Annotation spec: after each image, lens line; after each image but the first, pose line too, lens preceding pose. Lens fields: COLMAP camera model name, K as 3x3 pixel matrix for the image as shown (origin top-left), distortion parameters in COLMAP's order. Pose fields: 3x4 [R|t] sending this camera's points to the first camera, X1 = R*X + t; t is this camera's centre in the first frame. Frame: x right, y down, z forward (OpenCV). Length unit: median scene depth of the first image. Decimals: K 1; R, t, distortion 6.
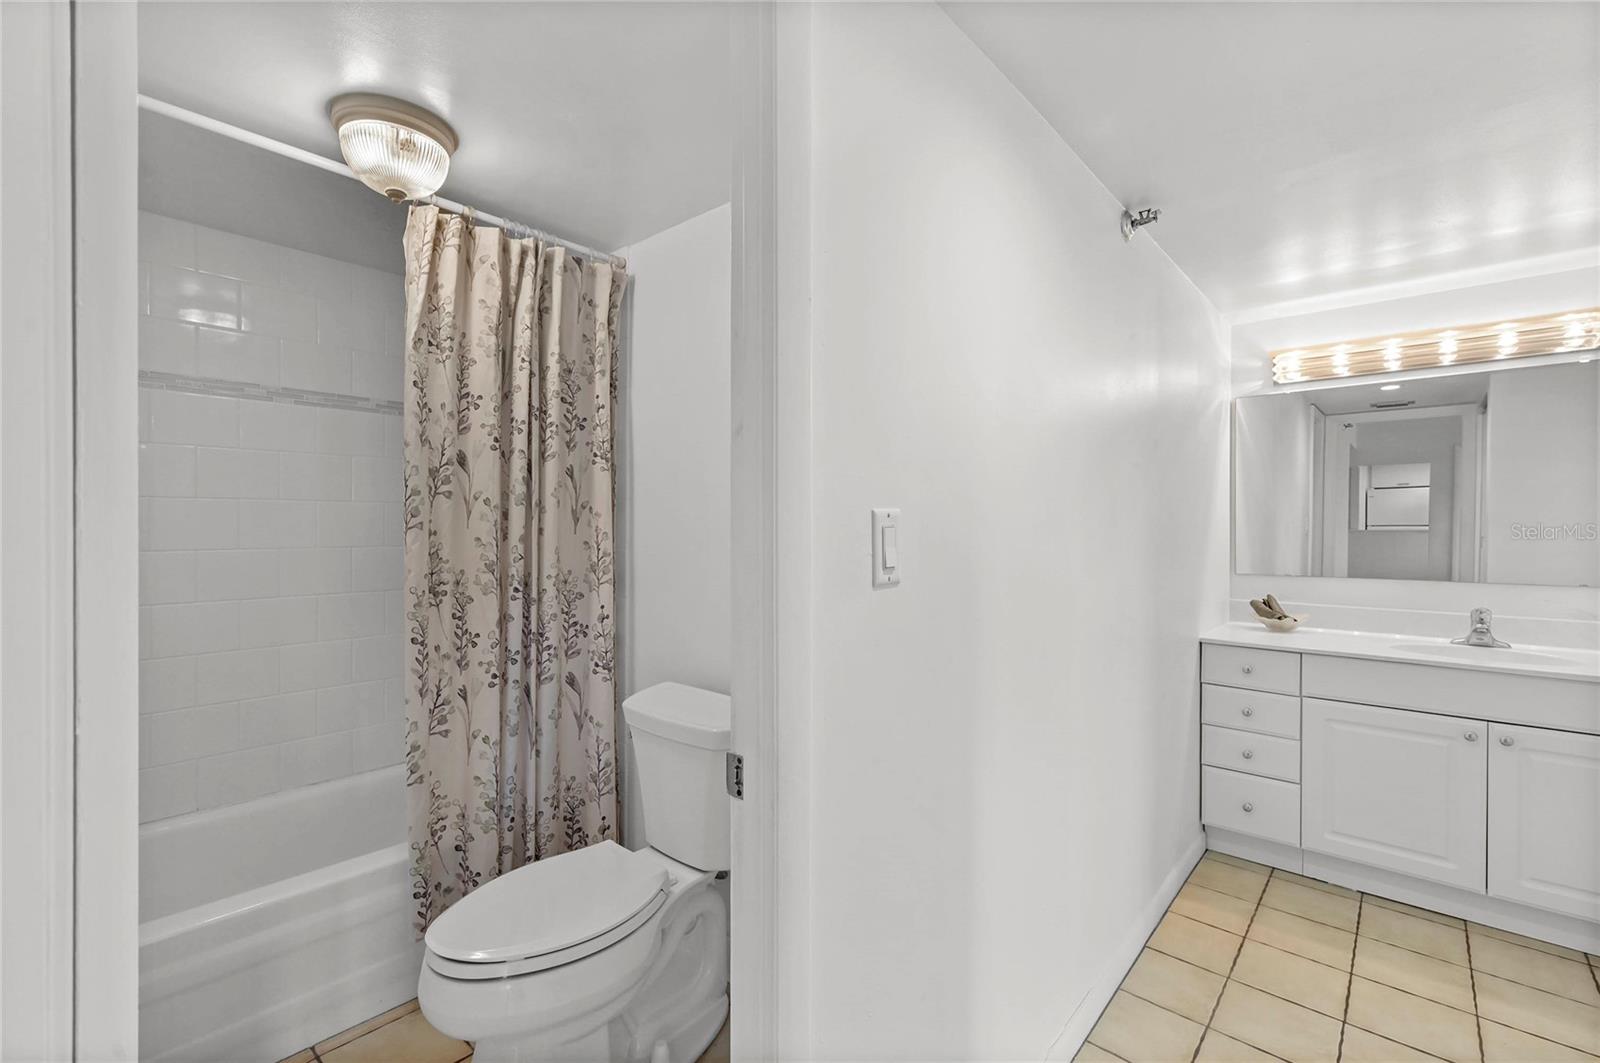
lens RADIAL K [[685.9, 0, 798.2], [0, 685.9, 524.7], [0, 0, 1]] dist [0.003202, 0.000599]
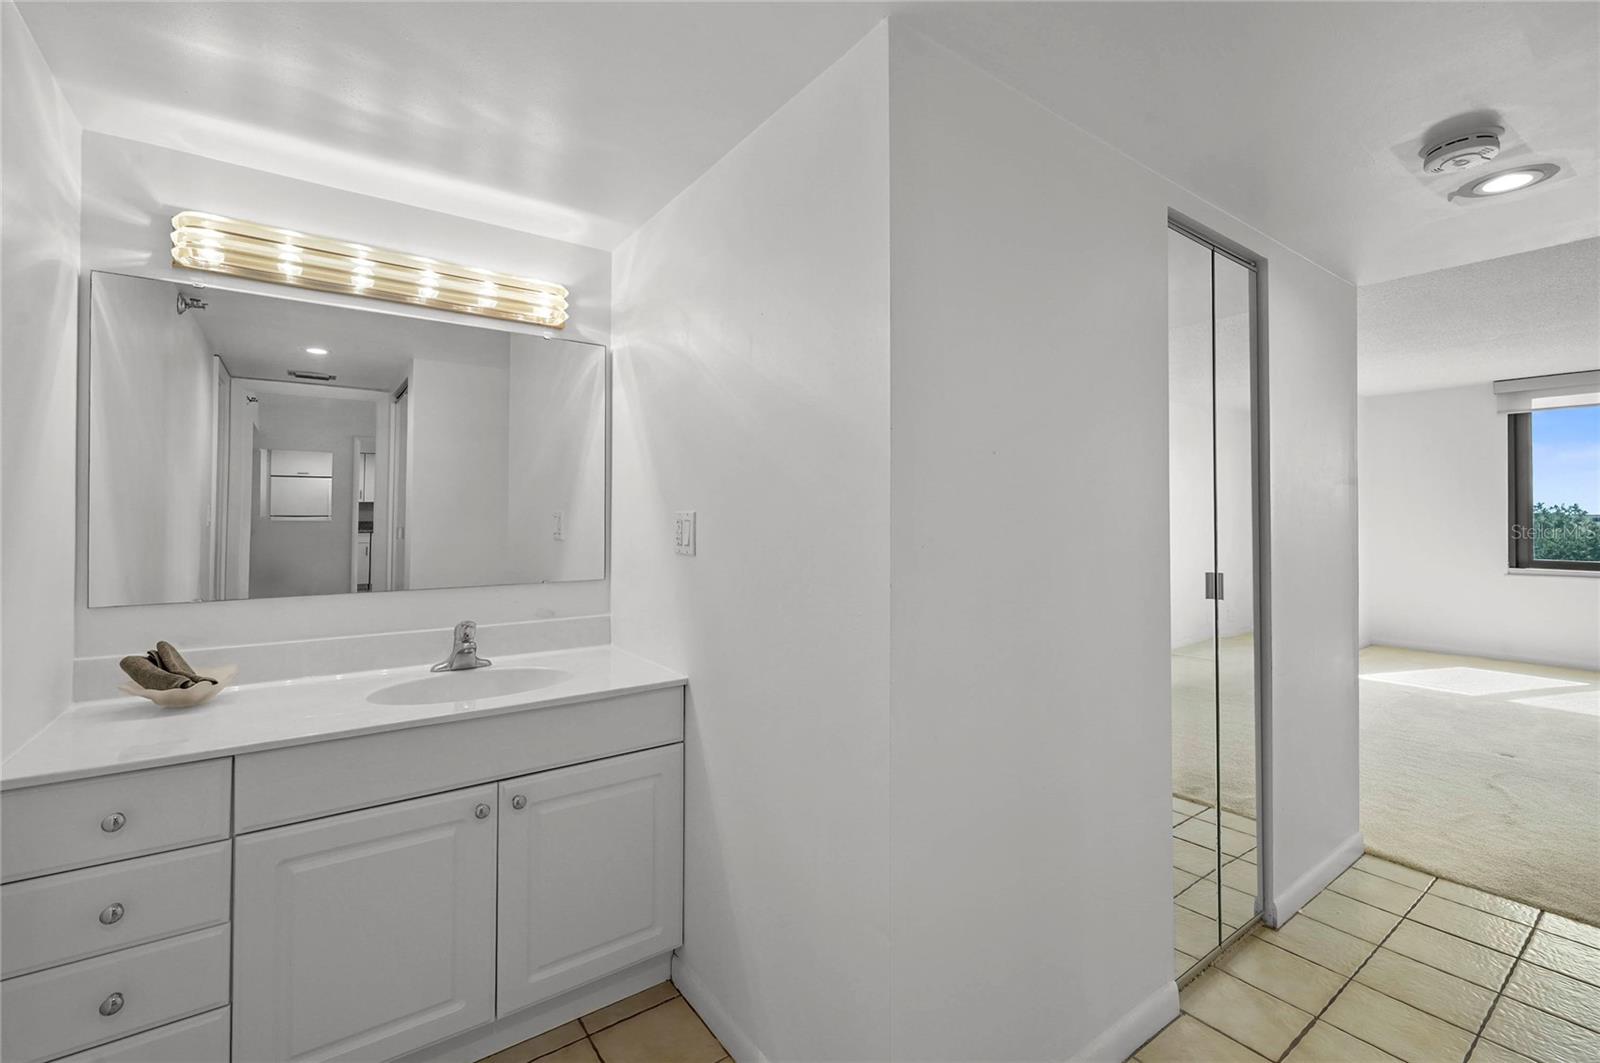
lens RADIAL K [[685.9, 0, 800.0], [0, 685.9, 502.2], [0, 0, 1]] dist [0.003202, 0.000599]
pose [[0.201448, 0.014839, 0.979387, 0.219763], [0.004181, 0.999863, -0.016009, -0.001001], [-0.979490, 0.007320, 0.201358, 0.345034]]
